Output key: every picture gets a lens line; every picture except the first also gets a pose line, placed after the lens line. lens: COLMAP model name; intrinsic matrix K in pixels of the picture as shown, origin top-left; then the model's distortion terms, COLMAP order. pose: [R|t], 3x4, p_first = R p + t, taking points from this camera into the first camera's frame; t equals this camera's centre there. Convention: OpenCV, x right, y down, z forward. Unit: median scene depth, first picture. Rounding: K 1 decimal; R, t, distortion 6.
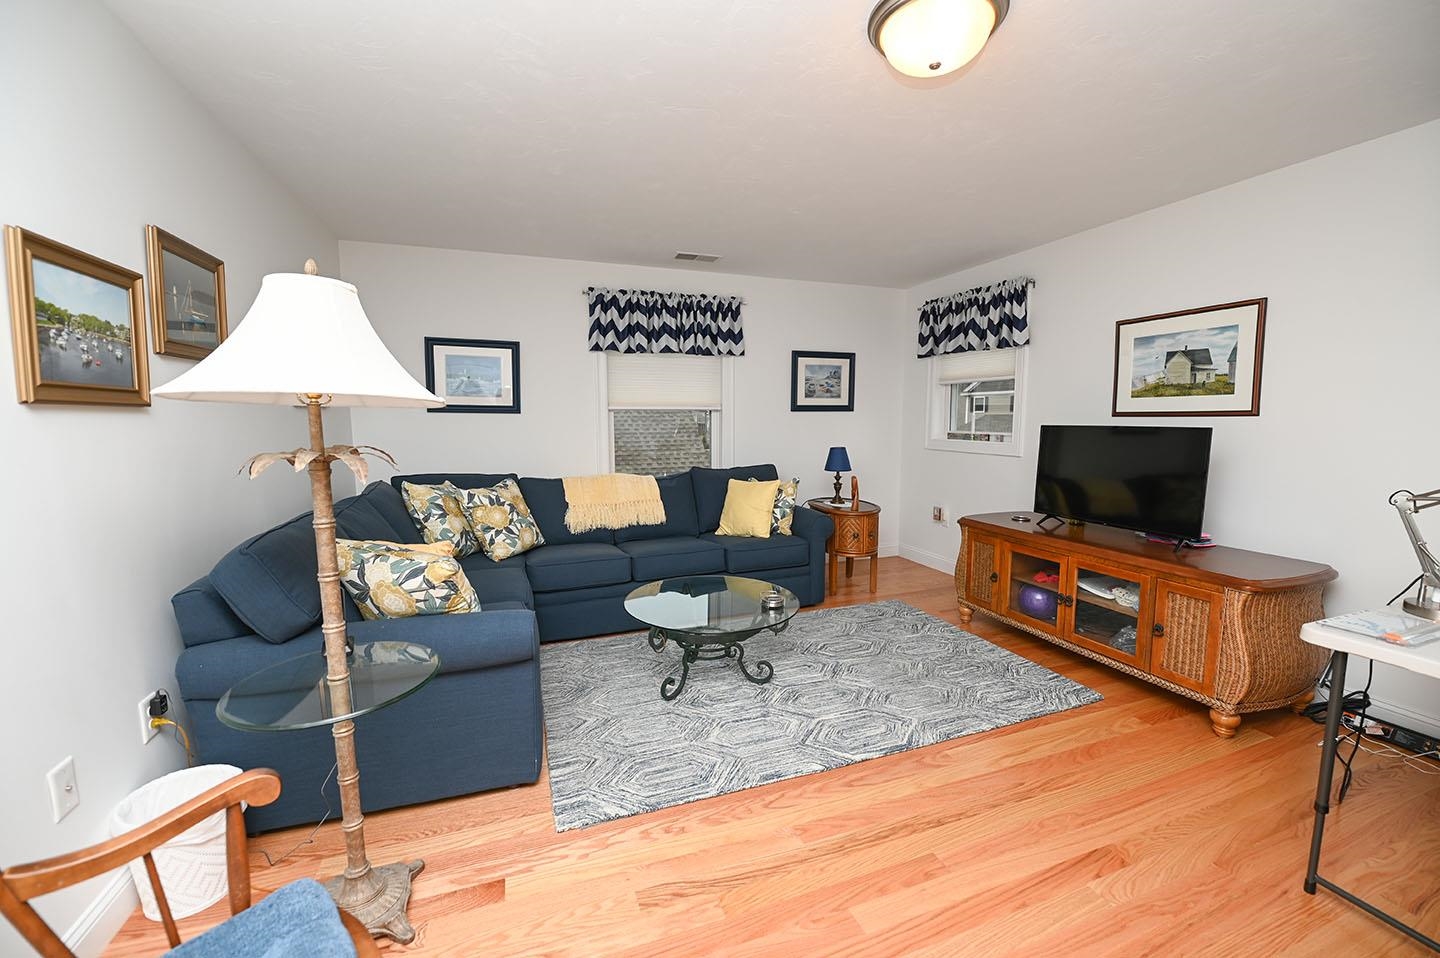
lens RADIAL K [[594.5, 0, 698.0], [0, 594.5, 465.3], [0, 0, 1]] dist [-0.012456, 0.000000]
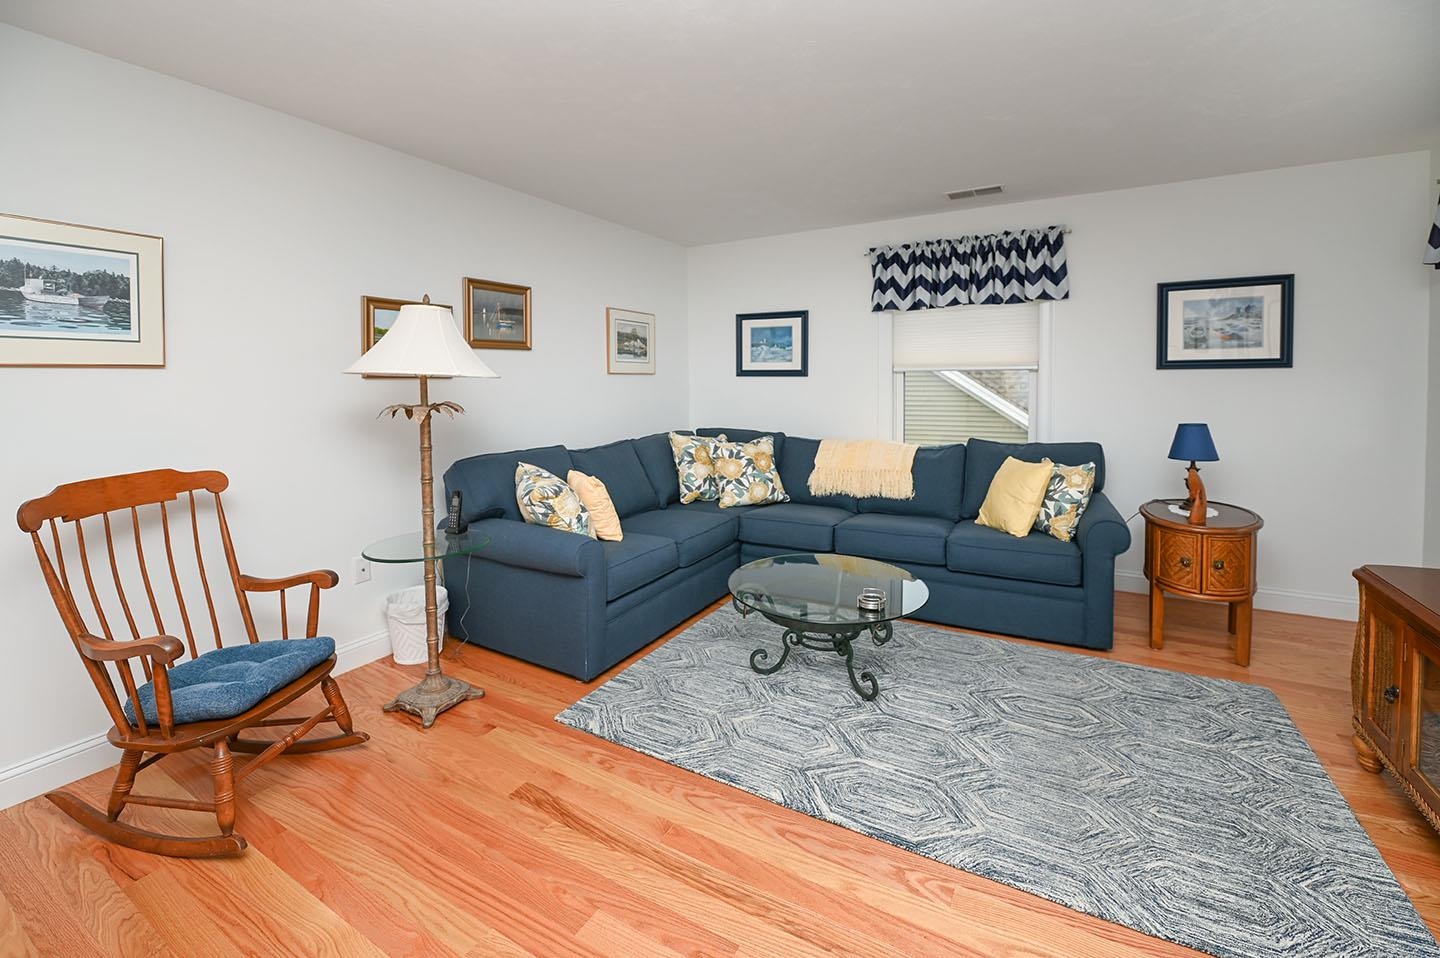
lens RADIAL K [[603.5, 0, 720.4], [0, 603.5, 382.8], [0, 0, 1]] dist [-0.013982, 0.000064]
pose [[0.646367, -0.000005, -0.763027, 0.418107], [-0.053041, 0.997581, -0.044938, -0.018893], [0.761181, 0.069518, 0.644803, 0.181000]]
